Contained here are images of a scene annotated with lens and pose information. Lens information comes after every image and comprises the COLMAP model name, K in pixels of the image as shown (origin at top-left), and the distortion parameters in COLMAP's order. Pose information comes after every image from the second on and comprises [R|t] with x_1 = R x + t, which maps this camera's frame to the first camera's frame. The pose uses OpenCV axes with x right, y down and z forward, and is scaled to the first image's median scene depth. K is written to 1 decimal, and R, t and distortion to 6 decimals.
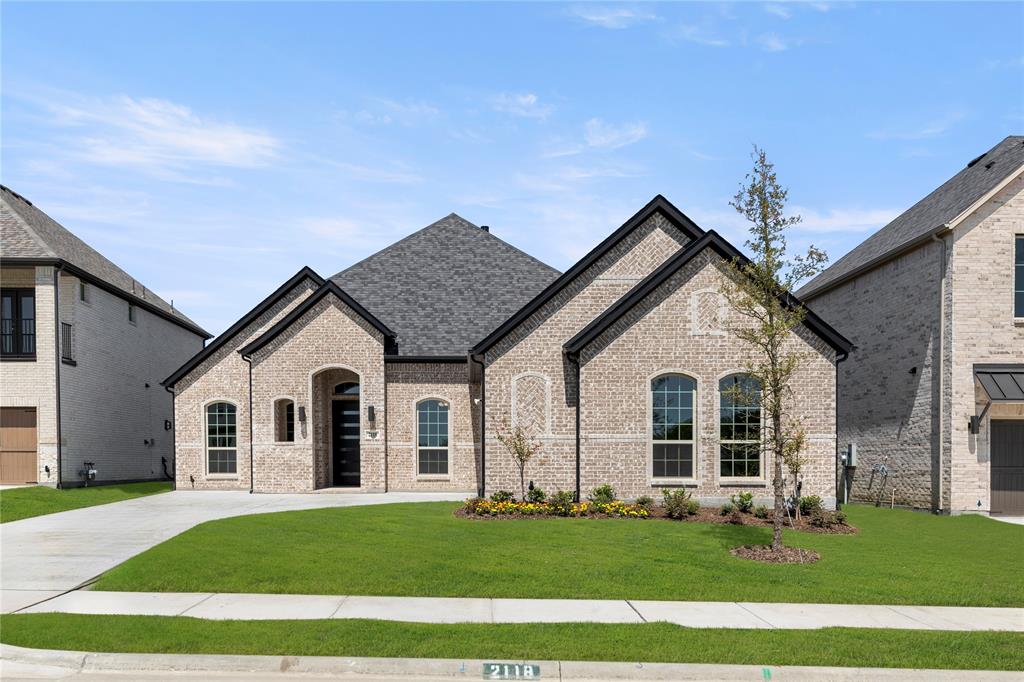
lens RADIAL K [[704.8, 0, 512.0], [0, 704.8, 341.0], [0, 0, 1]] dist [0.007327, 0.002416]
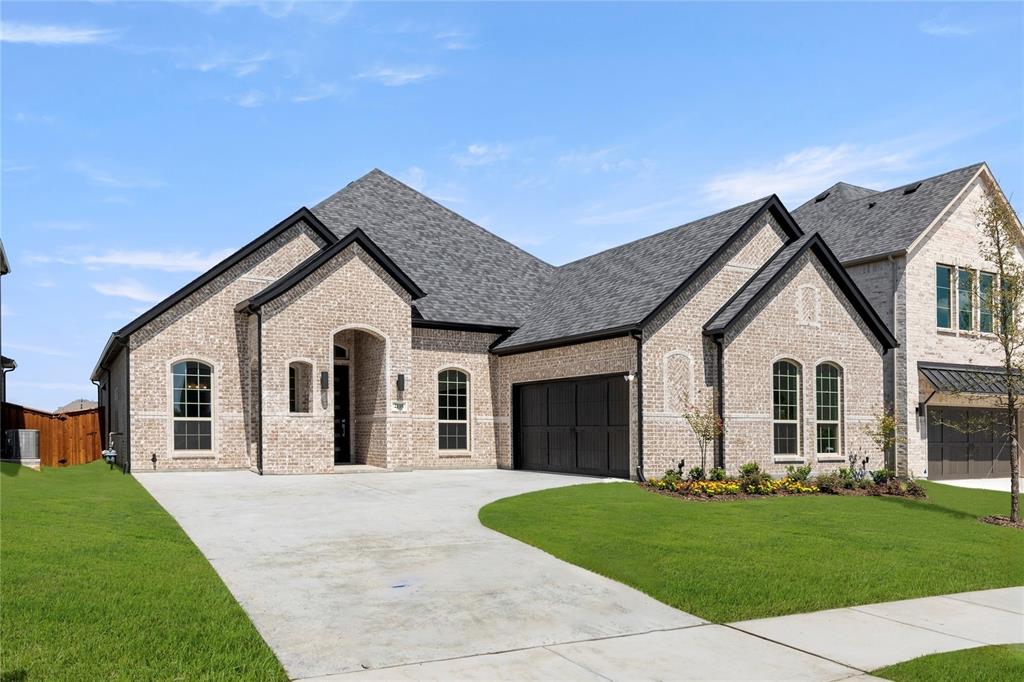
lens RADIAL K [[678.2, 0, 511.7], [0, 678.2, 304.4], [0, 0, 1]] dist [0.004758, 0.000989]
pose [[0.907486, 0.081810, 0.412038, -0.436038], [-0.076709, 0.996634, -0.028936, 0.018311], [-0.413018, -0.005348, 0.910707, 0.158866]]
